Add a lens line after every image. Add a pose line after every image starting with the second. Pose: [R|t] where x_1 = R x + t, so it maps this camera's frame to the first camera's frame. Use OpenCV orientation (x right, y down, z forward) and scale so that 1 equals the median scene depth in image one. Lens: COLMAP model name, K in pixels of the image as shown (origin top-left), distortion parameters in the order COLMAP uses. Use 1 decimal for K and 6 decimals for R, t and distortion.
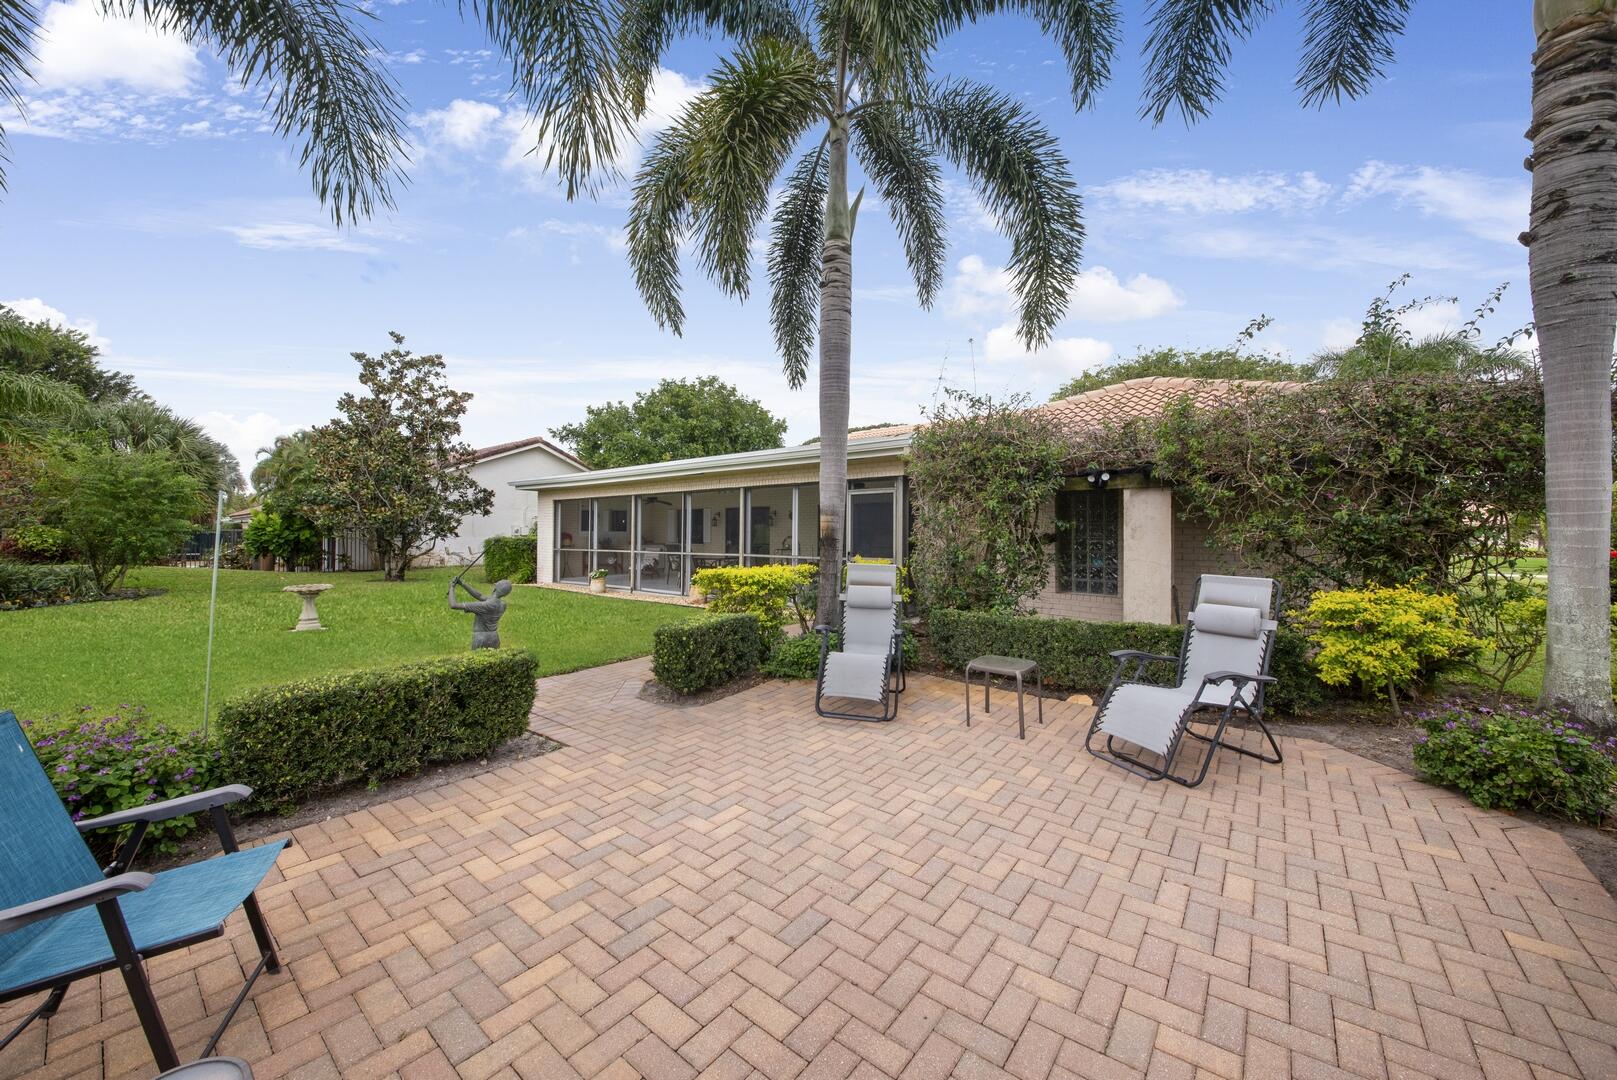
lens RADIAL K [[573.5, 0, 808.3], [0, 573.5, 538.2], [0, 0, 1]] dist [-0.000743, -0.002337]
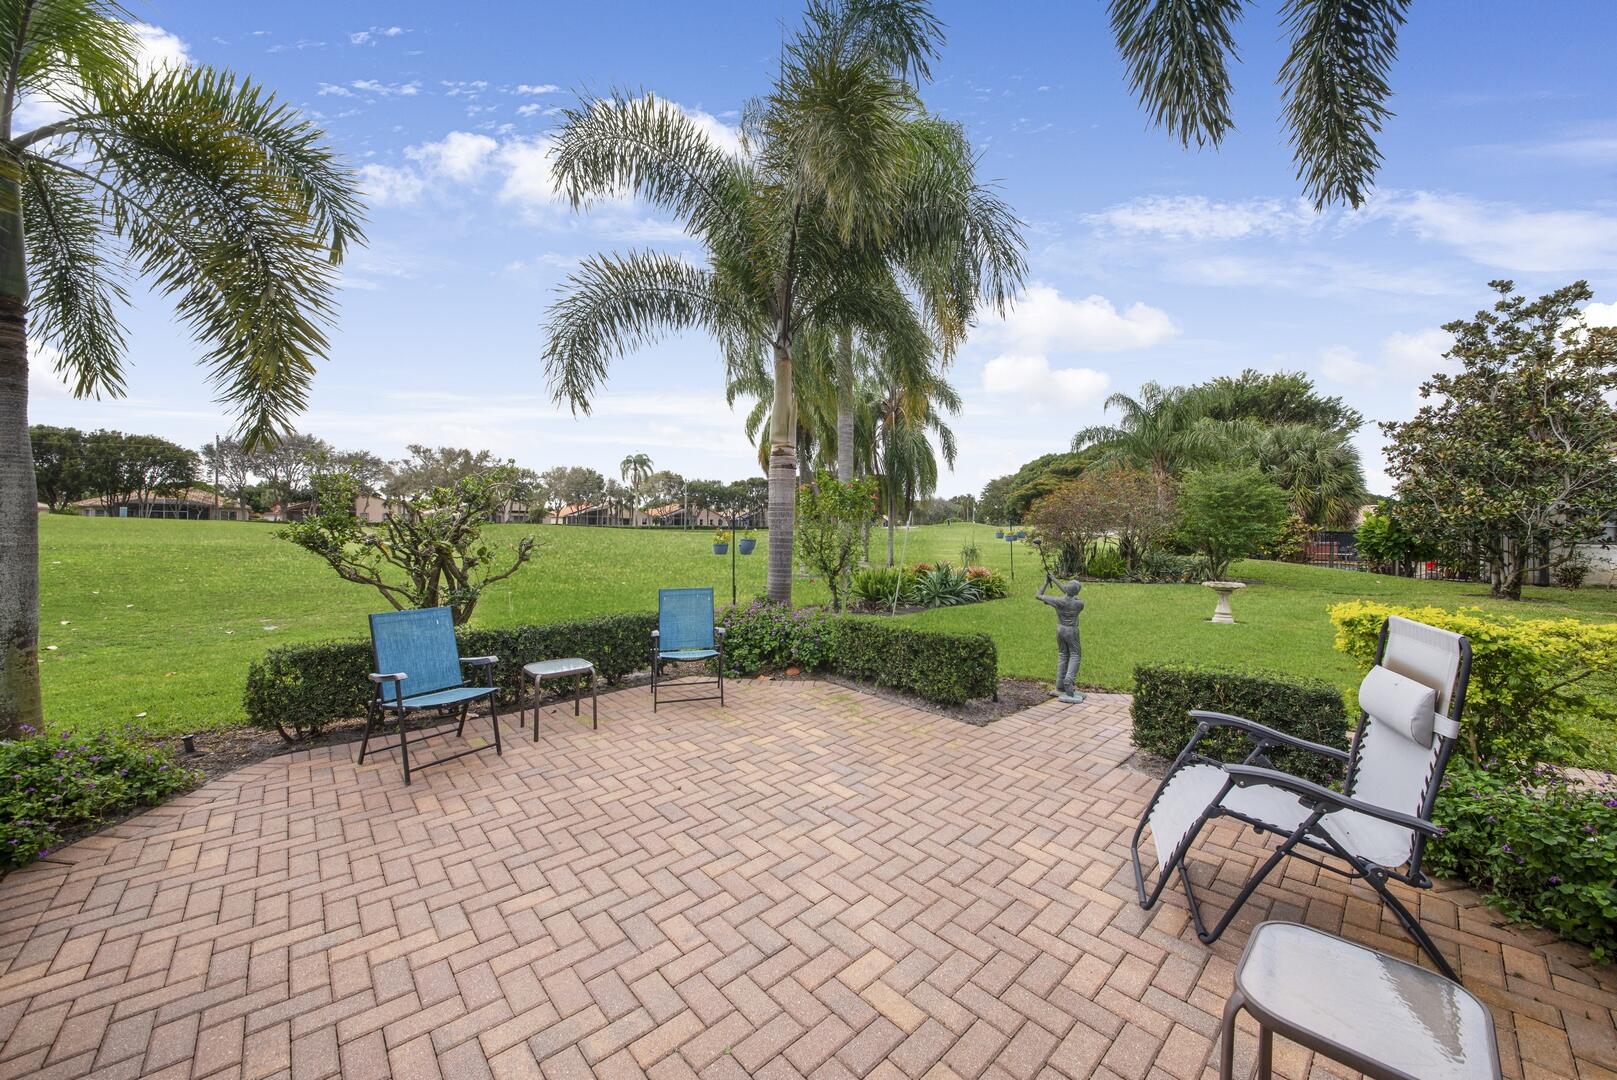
lens RADIAL K [[573.5, 0, 817.0], [0, 573.5, 525.6], [0, 0, 1]] dist [-0.000743, -0.002337]
pose [[-0.139621, -0.003754, -0.990198, 0.857579], [-0.021481, 0.999769, -0.000761, -0.023998], [0.989972, 0.021164, -0.139669, 0.976518]]
